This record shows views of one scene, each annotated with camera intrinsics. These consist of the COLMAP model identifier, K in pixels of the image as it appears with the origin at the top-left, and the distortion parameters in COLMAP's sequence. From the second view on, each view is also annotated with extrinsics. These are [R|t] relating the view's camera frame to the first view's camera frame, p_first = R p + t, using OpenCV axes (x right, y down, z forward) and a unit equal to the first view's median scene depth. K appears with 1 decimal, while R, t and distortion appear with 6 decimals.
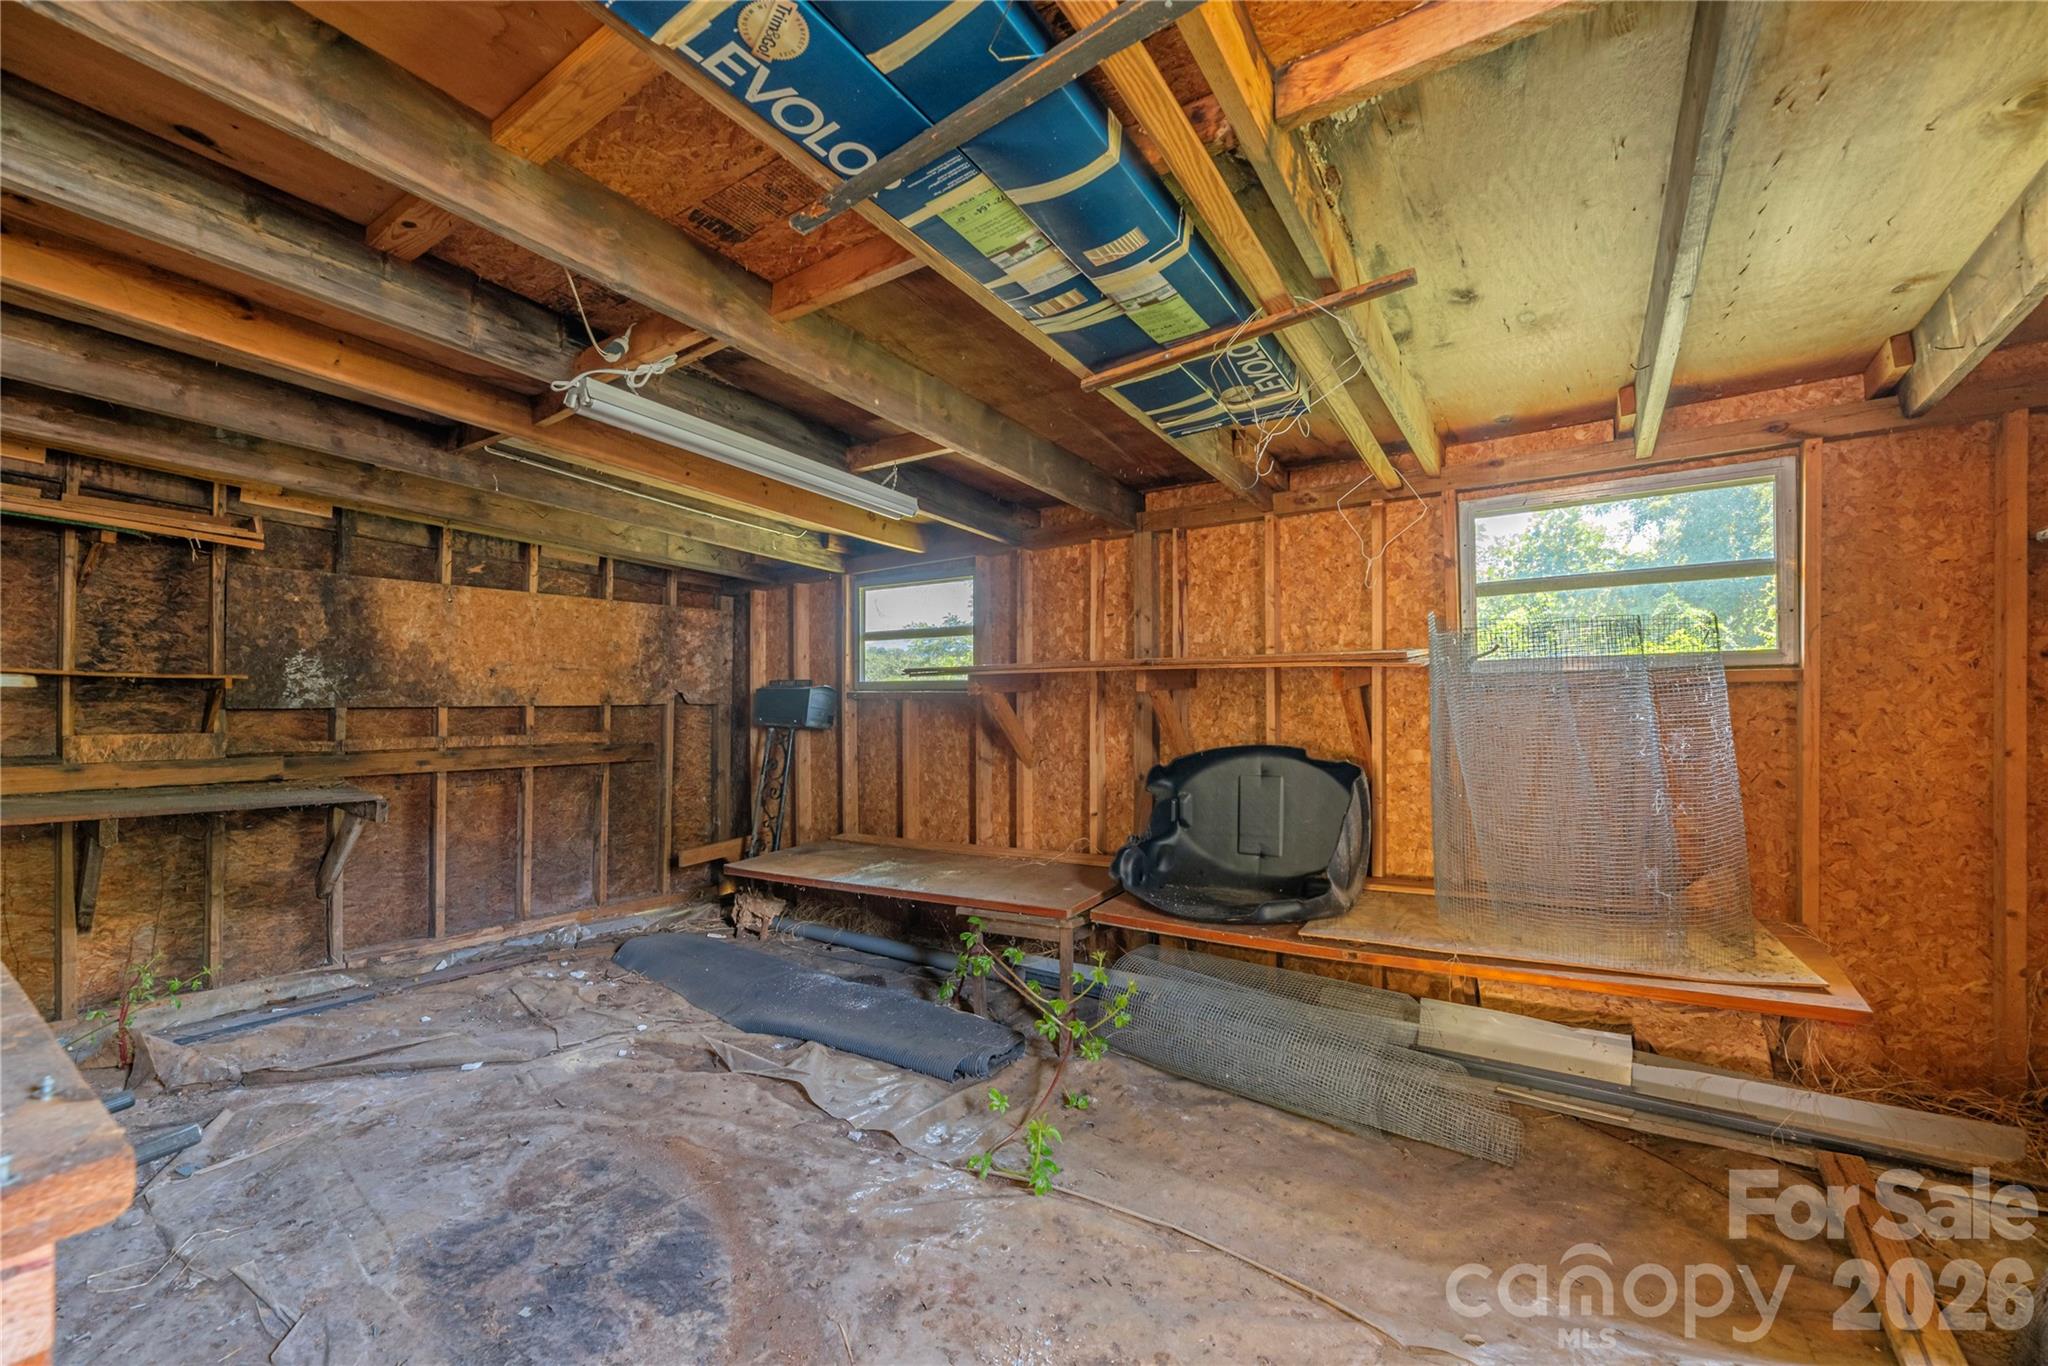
lens RADIAL K [[817.5, 0, 1018.9], [0, 817.5, 695.4], [0, 0, 1]] dist [-0.000198, -0.000087]
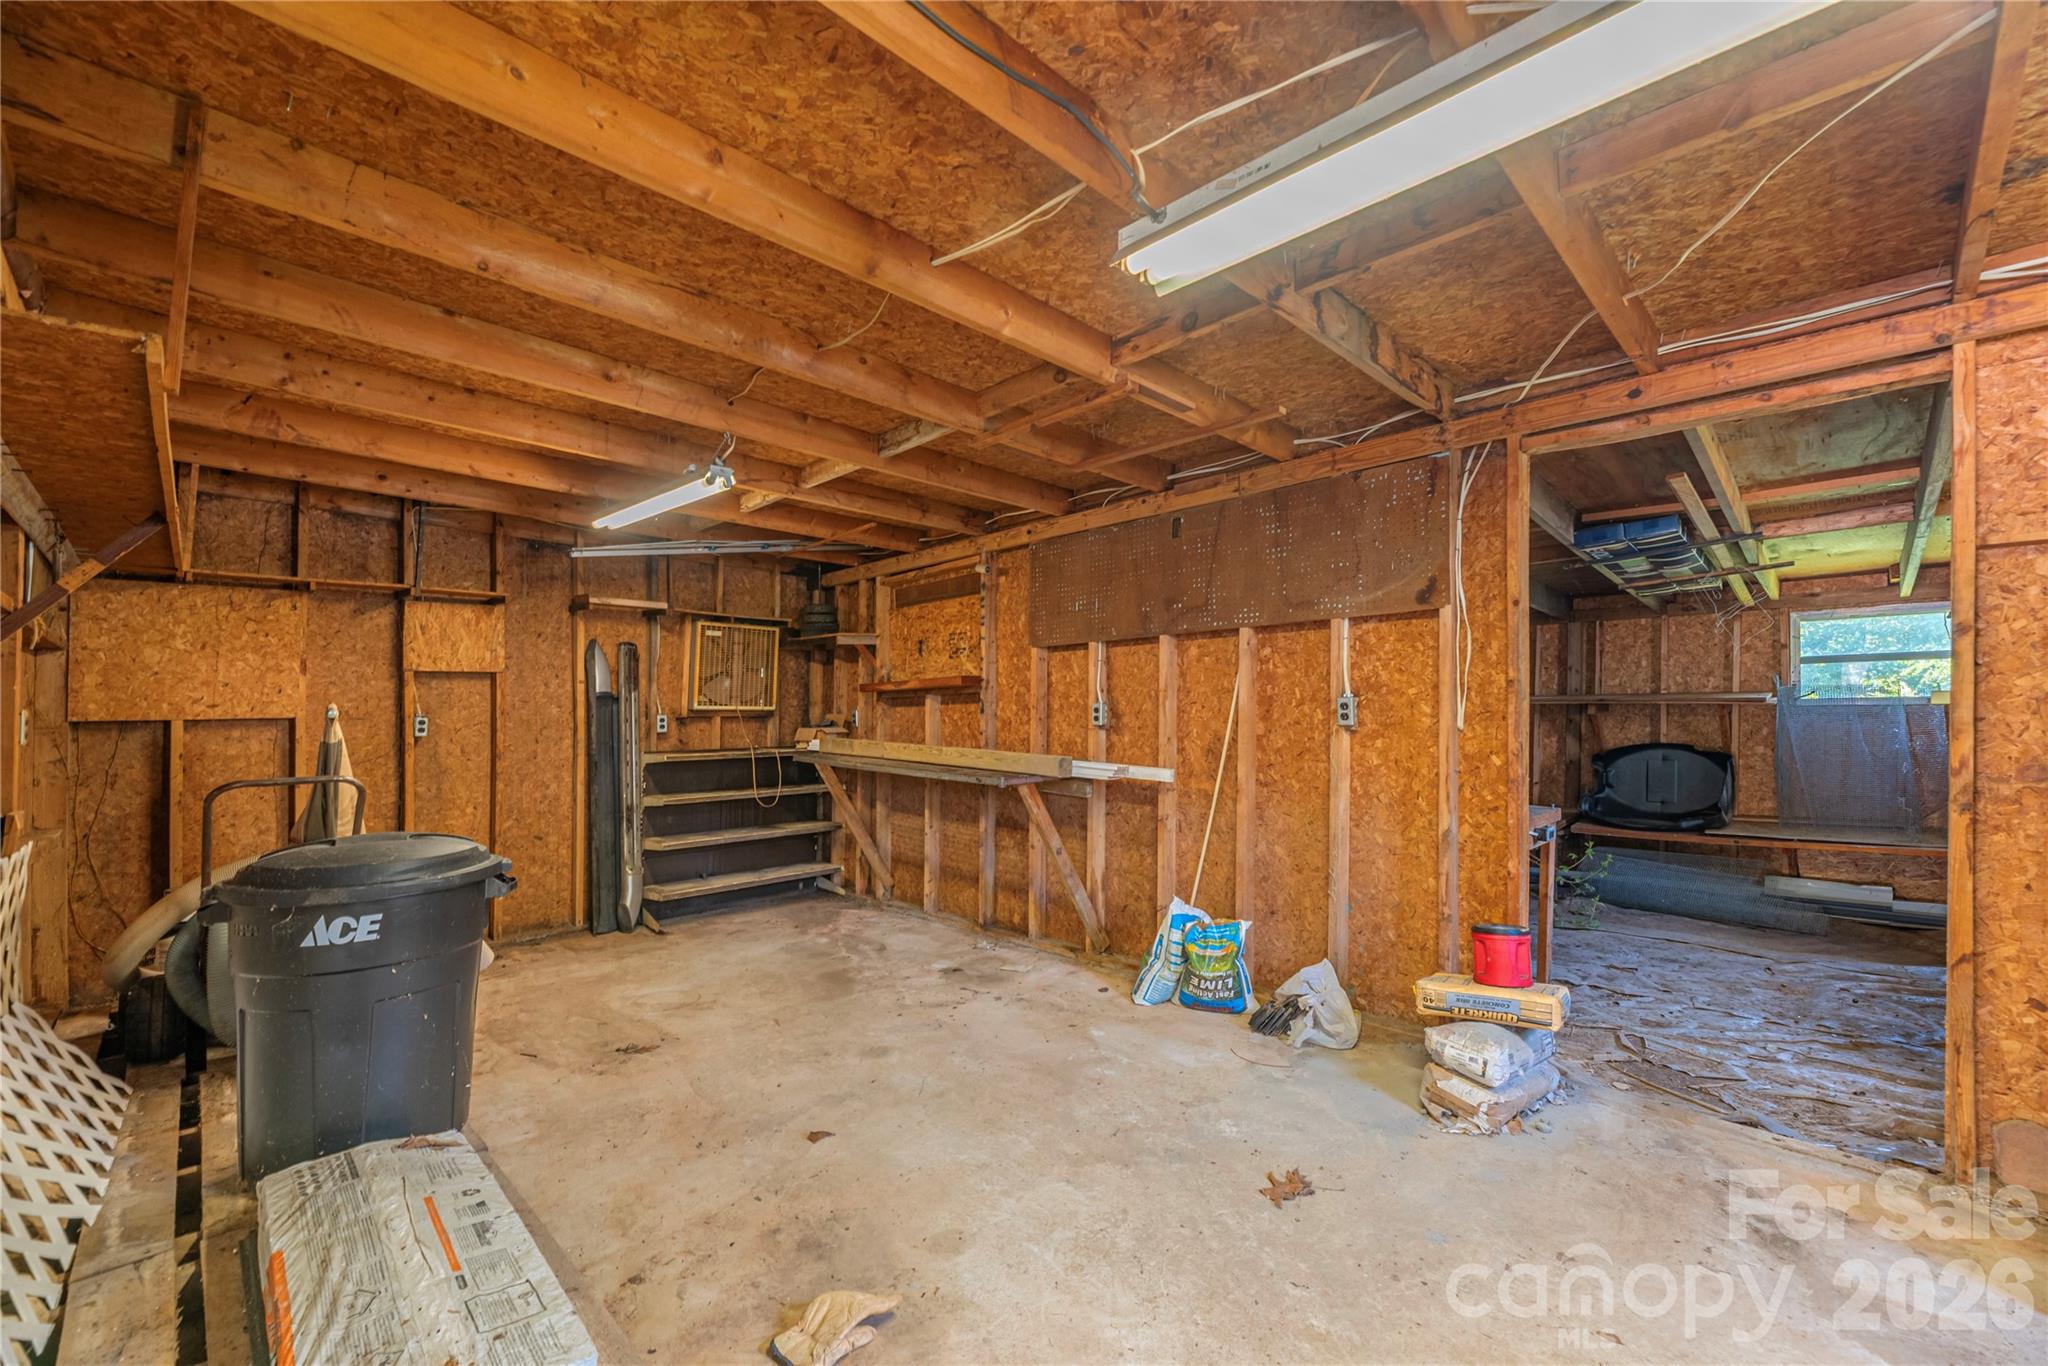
lens RADIAL K [[817.5, 0, 1045.0], [0, 817.5, 716.3], [0, 0, 1]] dist [-0.000198, -0.000087]
pose [[0.985309, 0.006016, -0.170675, -0.766415], [-0.003134, 0.999848, 0.017152, -0.027552], [0.170752, -0.016365, 0.985178, -1.059913]]
